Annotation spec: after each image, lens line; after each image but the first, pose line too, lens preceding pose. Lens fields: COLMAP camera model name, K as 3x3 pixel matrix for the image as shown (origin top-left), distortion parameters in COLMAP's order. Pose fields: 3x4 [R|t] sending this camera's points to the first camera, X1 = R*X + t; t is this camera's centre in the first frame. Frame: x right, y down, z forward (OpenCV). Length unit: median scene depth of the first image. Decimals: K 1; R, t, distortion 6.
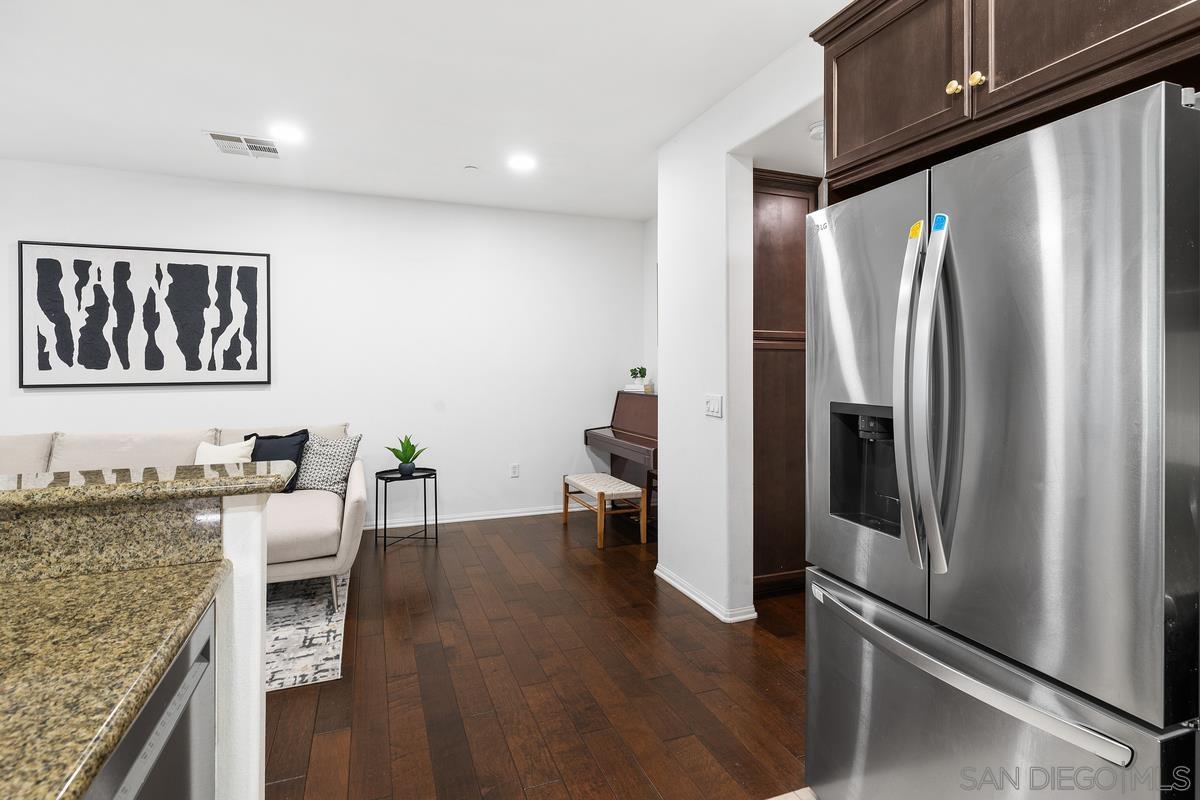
lens RADIAL K [[598.9, 0, 604.4], [0, 598.9, 365.5], [0, 0, 1]] dist [0.000275, 0.000258]
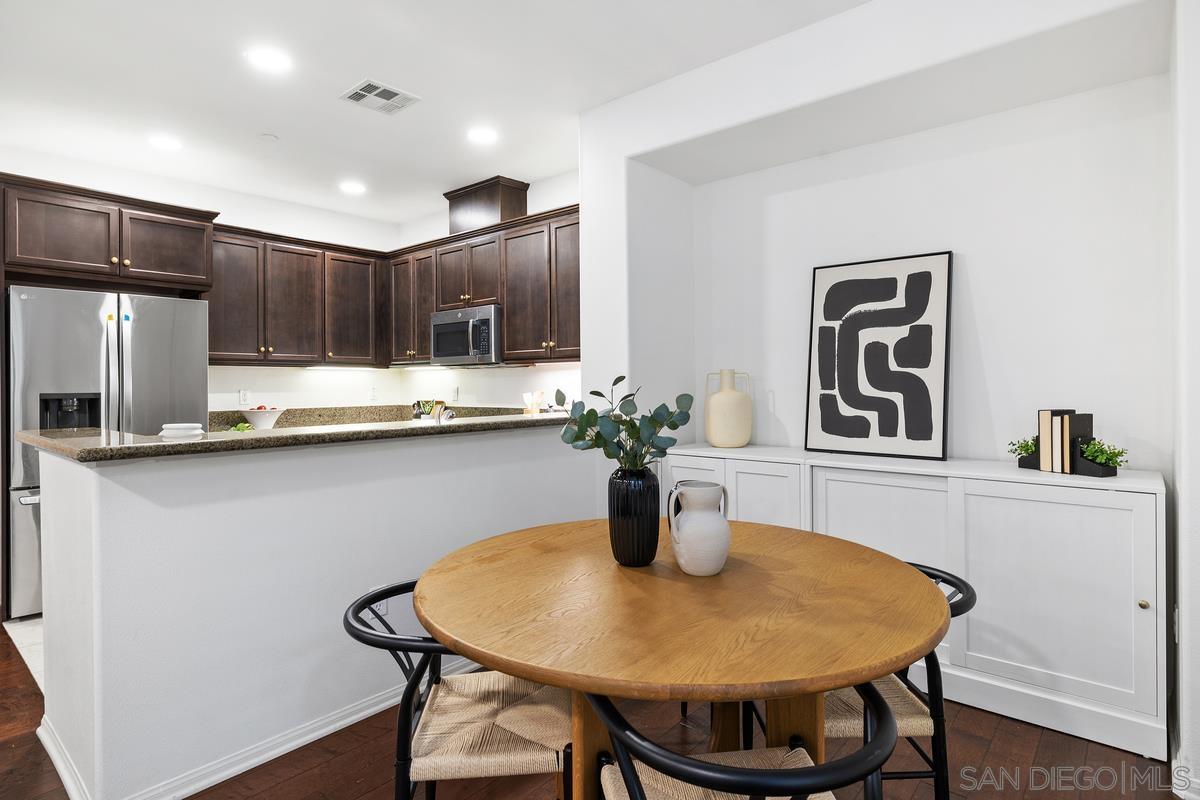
lens RADIAL K [[625.4, 0, 603.9], [0, 625.4, 383.3], [0, 0, 1]] dist [-0.001744, 0.000578]
pose [[-0.474401, 0.004768, 0.880296, -0.880646], [0.003416, 0.999988, -0.003576, 0.017486], [-0.880302, 0.001311, -0.474412, 0.151303]]
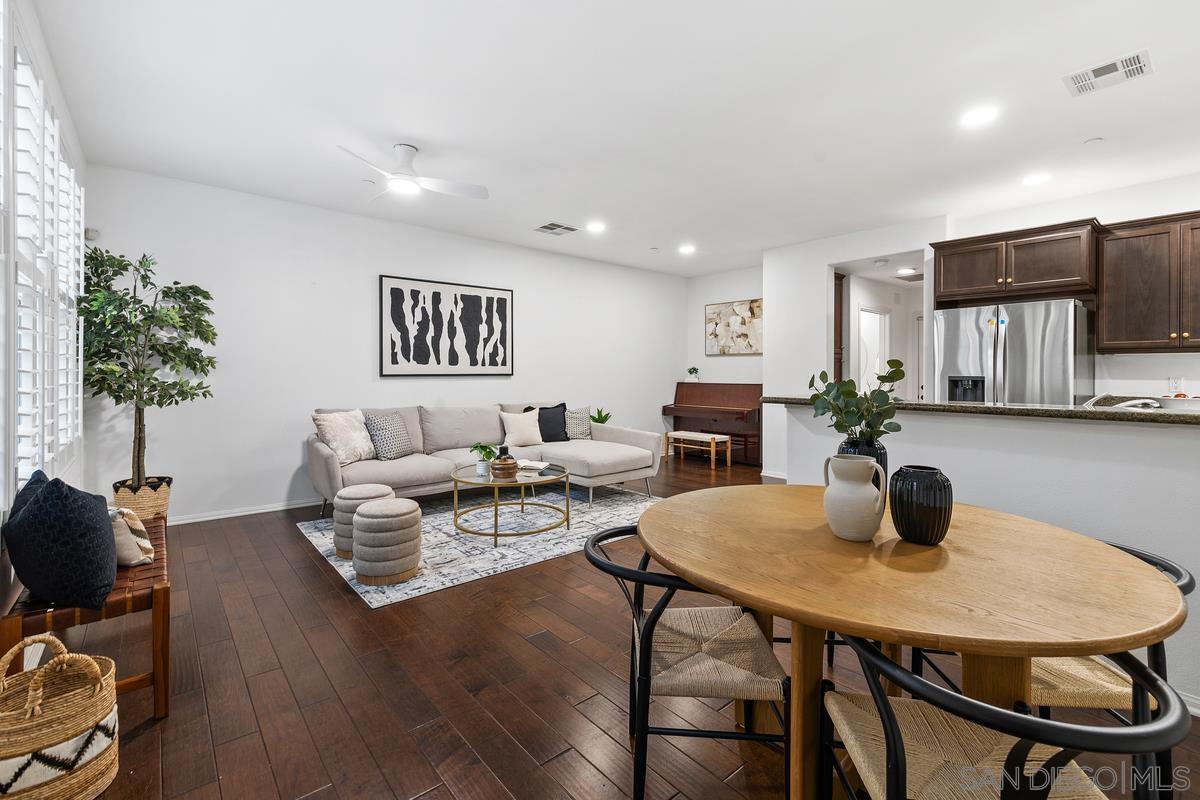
lens RADIAL K [[525.2, 0, 600.4], [0, 525.2, 372.1], [0, 0, 1]] dist [0.004093, 0.000046]
pose [[0.944068, 0.006798, 0.329680, -0.849373], [-0.007292, 0.999973, 0.000261, 0.021443], [-0.329669, -0.002651, 0.944093, -0.354839]]
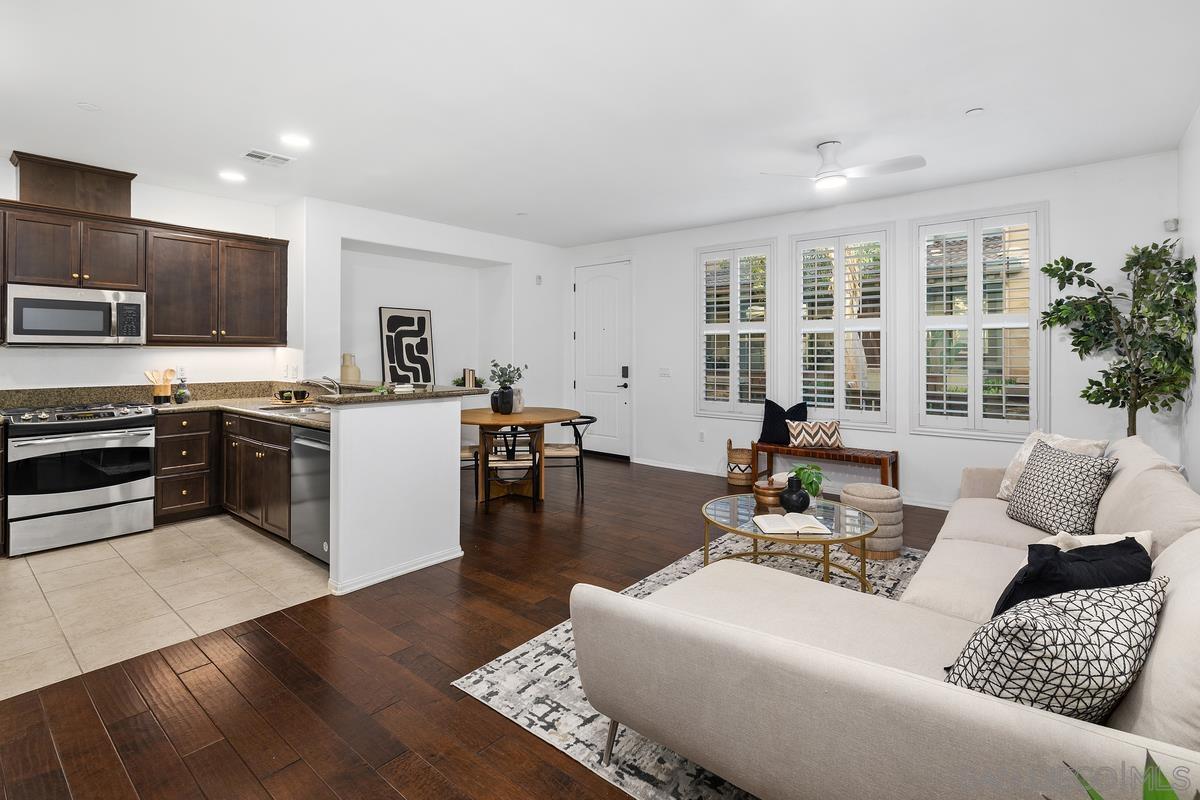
lens RADIAL K [[563.3, 0, 600.9], [0, 563.3, 347.3], [0, 0, 1]] dist [-0.001653, 0.000341]
pose [[-0.875913, -0.002663, -0.482462, -0.128120], [0.003006, 0.999935, -0.010977, -0.001351], [0.482460, -0.011066, -0.875848, 1.129040]]
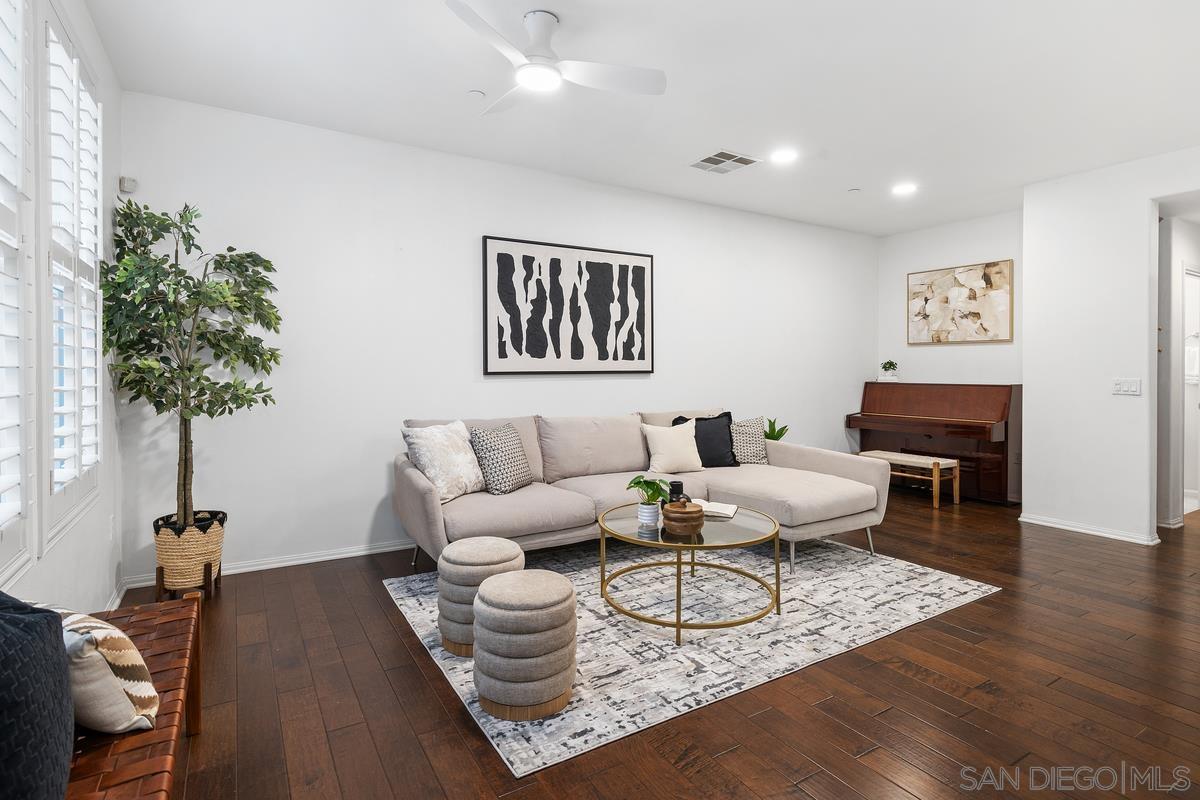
lens RADIAL K [[604.8, 0, 602.8], [0, 604.8, 374.5], [0, 0, 1]] dist [-0.006369, 0.000210]
pose [[0.983883, 0.002563, 0.178797, -0.914823], [-0.004633, 0.999927, 0.011161, 0.022843], [-0.178755, -0.011809, 0.983823, -0.085025]]
